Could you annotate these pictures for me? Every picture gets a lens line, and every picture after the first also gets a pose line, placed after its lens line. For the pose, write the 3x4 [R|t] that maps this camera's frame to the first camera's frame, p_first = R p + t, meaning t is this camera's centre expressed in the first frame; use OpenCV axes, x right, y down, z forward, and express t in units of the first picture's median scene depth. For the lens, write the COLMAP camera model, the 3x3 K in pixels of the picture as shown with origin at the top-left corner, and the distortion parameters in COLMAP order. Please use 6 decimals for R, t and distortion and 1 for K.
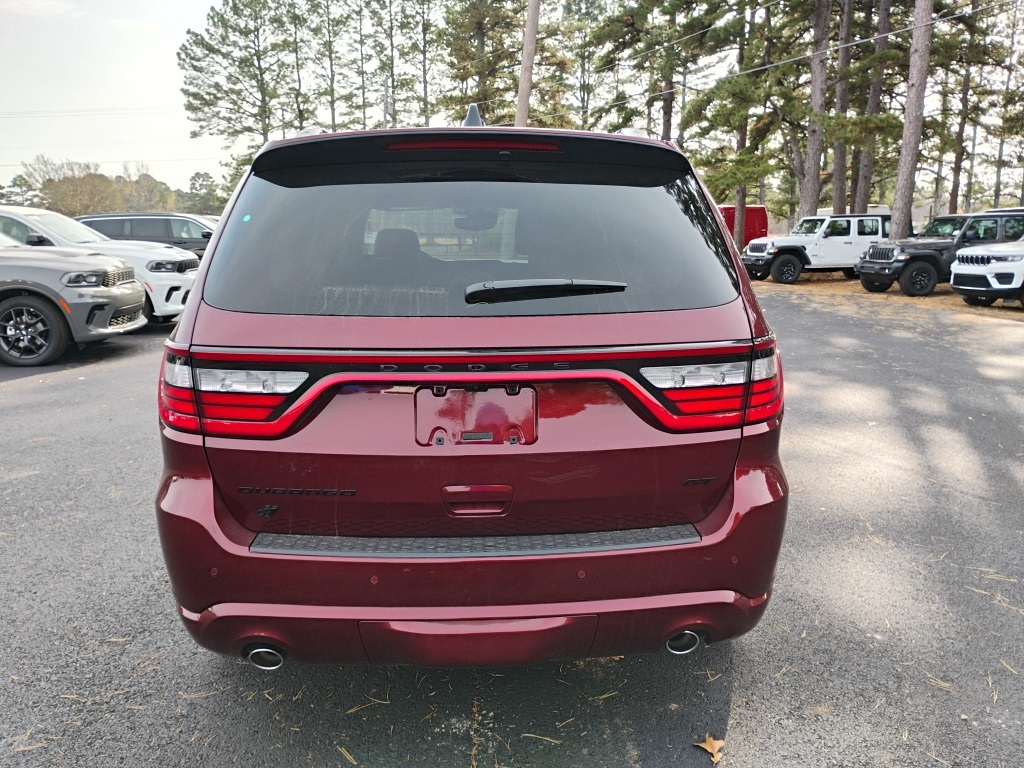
lens RADIAL K [[899.5, 0, 513.6], [0, 899.5, 384.0], [0, 0, 1]] dist [0.048960, -0.079293]
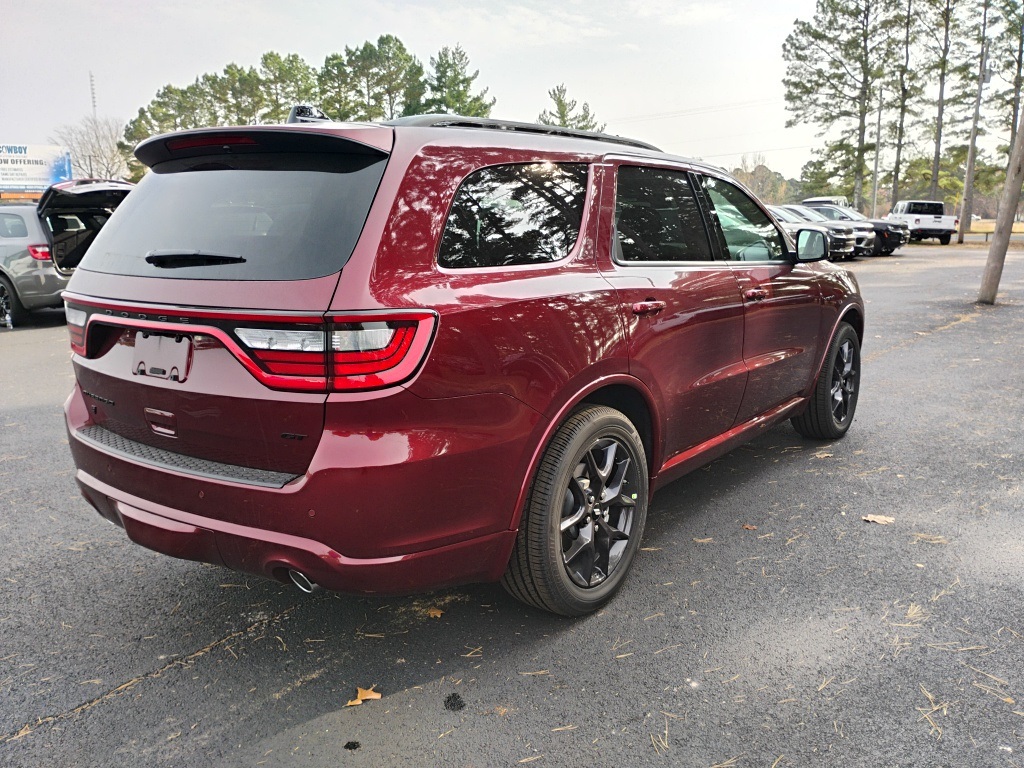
lens RADIAL K [[899.5, 0, 510.4], [0, 899.5, 388.9], [0, 0, 1]] dist [0.048960, -0.079293]
pose [[0.753931, 0.114035, -0.646981, 0.100426], [-0.102808, 0.993166, 0.055250, -0.003503], [0.648860, 0.024860, 0.760502, 0.029463]]
